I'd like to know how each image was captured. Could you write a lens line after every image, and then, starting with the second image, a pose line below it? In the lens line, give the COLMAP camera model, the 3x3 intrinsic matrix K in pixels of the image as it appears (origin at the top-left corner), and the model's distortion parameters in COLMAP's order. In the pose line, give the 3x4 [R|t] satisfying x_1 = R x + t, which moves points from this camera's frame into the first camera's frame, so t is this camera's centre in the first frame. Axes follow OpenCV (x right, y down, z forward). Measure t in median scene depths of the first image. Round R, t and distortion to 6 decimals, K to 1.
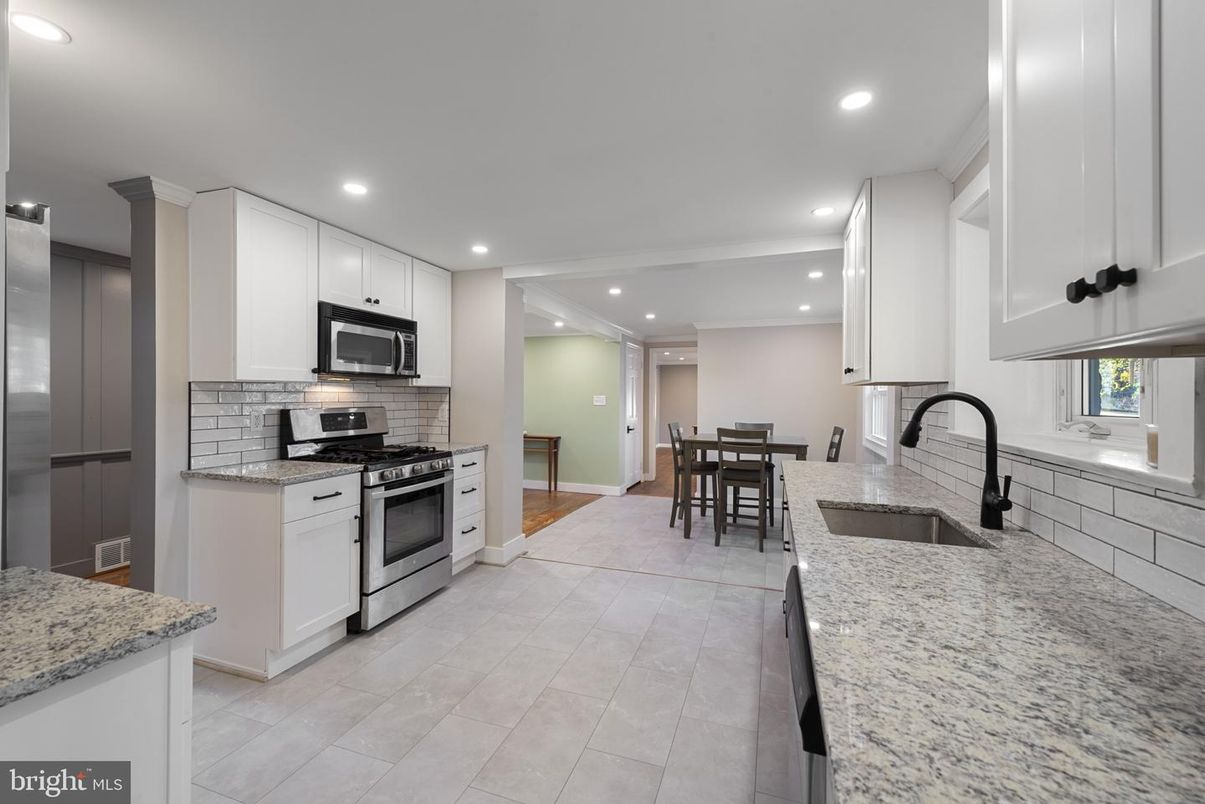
lens RADIAL K [[492.0, 0, 602.9], [0, 492.0, 401.2], [0, 0, 1]] dist [-0.001166, -0.000158]
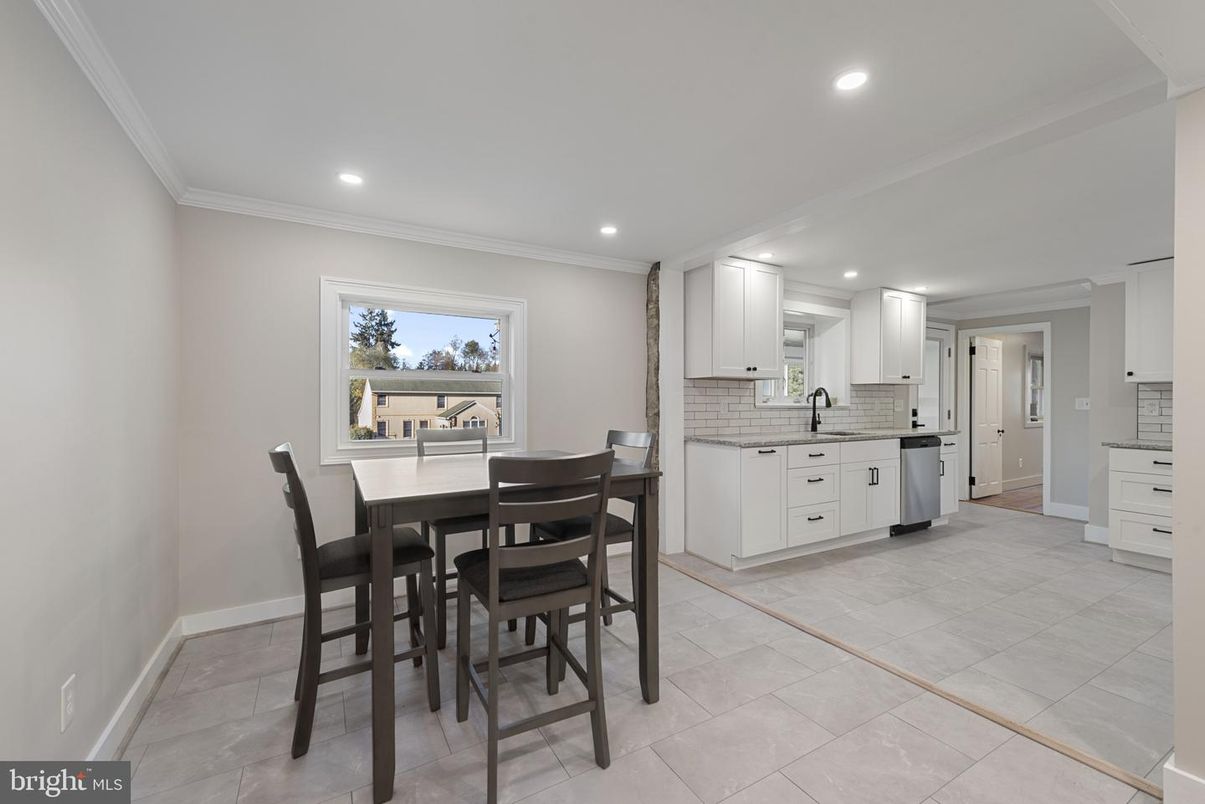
lens RADIAL K [[492.0, 0, 602.8], [0, 492.0, 402.2], [0, 0, 1]] dist [-0.001166, -0.000158]
pose [[-0.751394, -0.005666, 0.659829, -0.157643], [-0.003874, 0.999984, 0.004175, 0.039900], [-0.659842, 0.000581, -0.751404, 2.695224]]
